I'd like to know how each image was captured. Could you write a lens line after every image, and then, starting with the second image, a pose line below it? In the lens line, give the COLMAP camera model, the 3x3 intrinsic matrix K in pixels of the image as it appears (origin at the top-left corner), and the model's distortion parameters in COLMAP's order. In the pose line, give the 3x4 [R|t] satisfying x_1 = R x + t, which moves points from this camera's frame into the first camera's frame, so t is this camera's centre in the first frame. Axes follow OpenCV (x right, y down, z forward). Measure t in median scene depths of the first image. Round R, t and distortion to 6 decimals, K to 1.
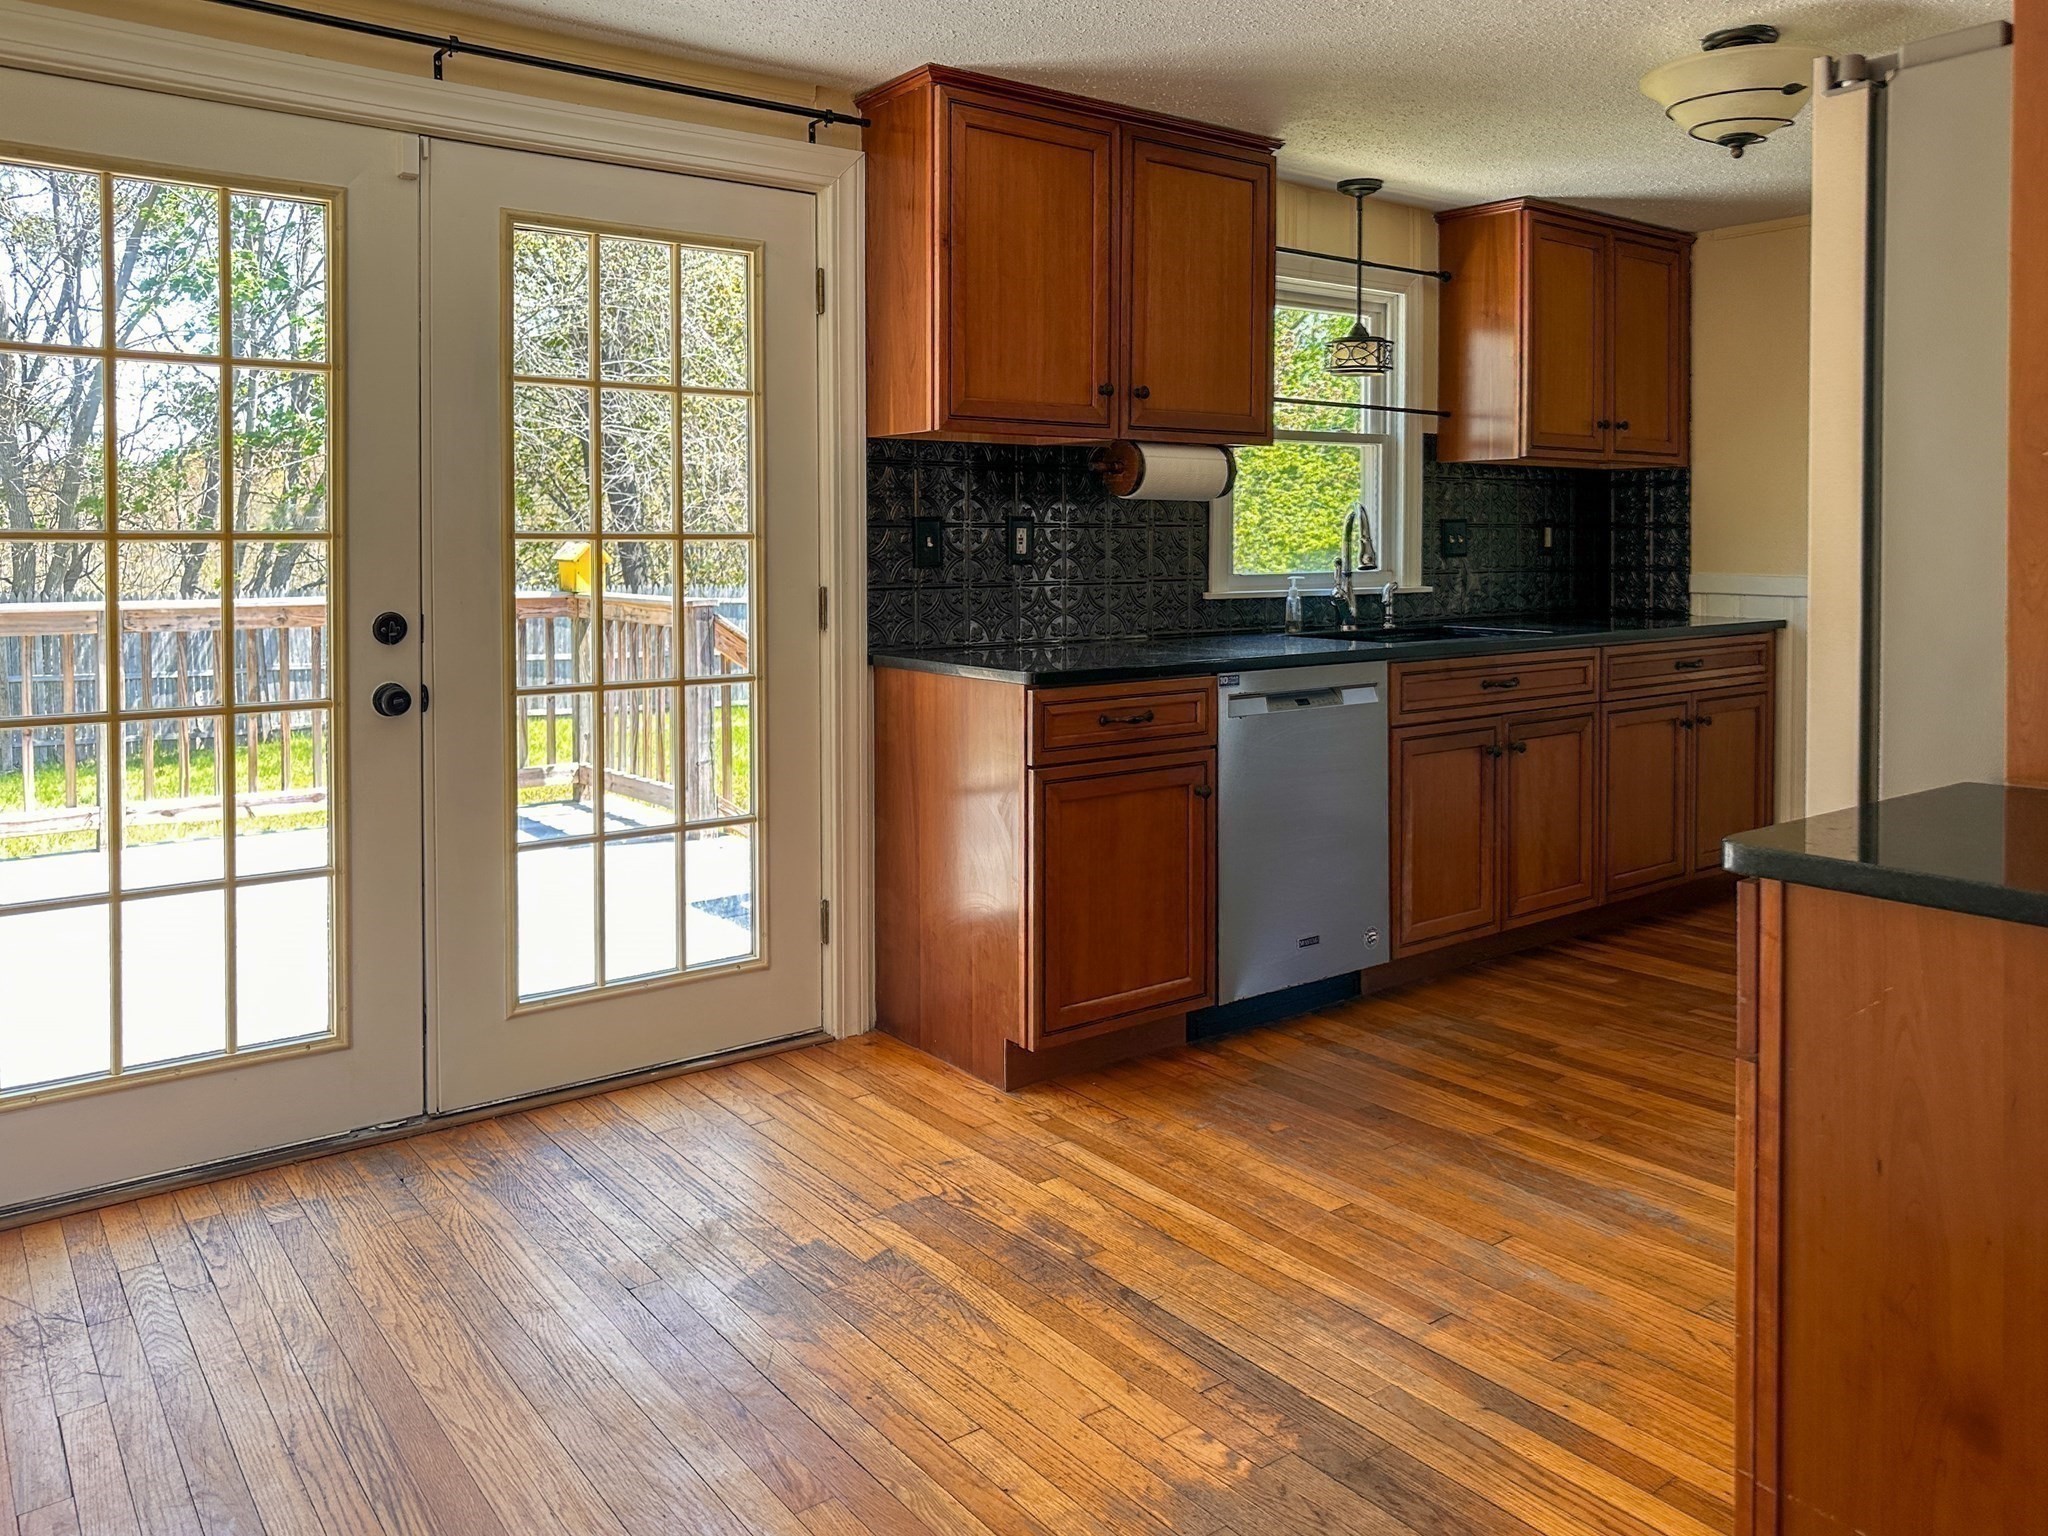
lens RADIAL K [[1496.1, 0, 1025.5], [0, 1496.1, 575.3], [0, 0, 1]] dist [-0.010446, -0.006721]
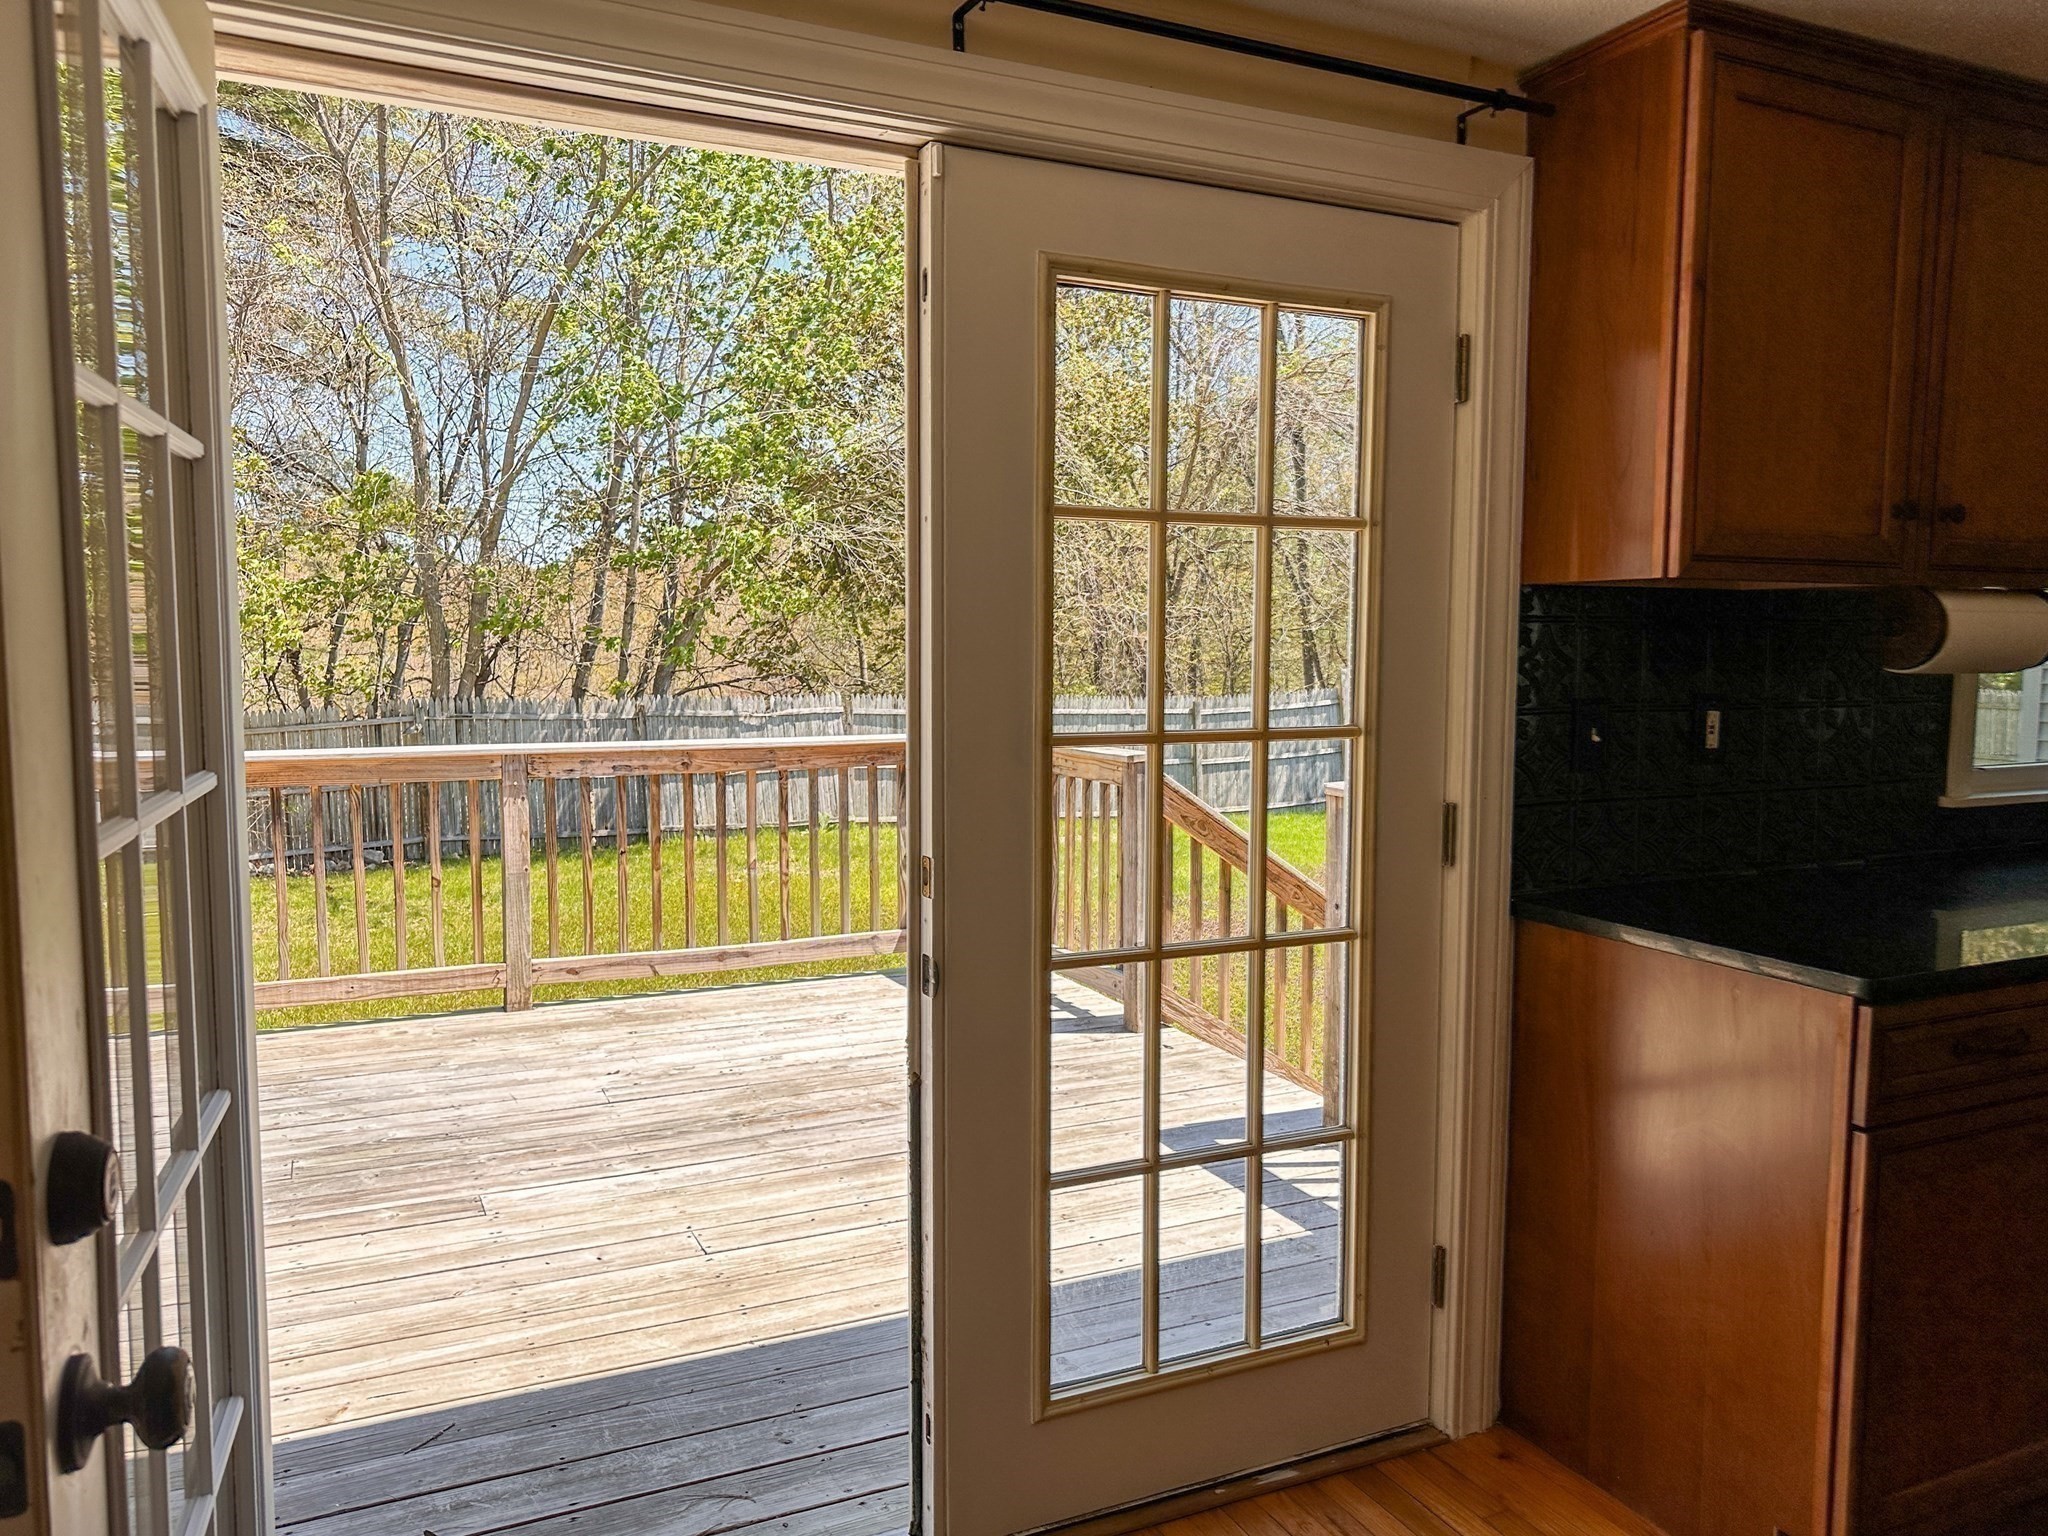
lens RADIAL K [[1459.1, 0, 1025.2], [0, 1459.1, 758.6], [0, 0, 1]] dist [-0.011487, -0.005311]
pose [[0.977057, 0.022979, -0.211735, -0.187021], [-0.010659, 0.998193, 0.059143, -0.050860], [0.212711, -0.055529, 0.975536, 0.304451]]
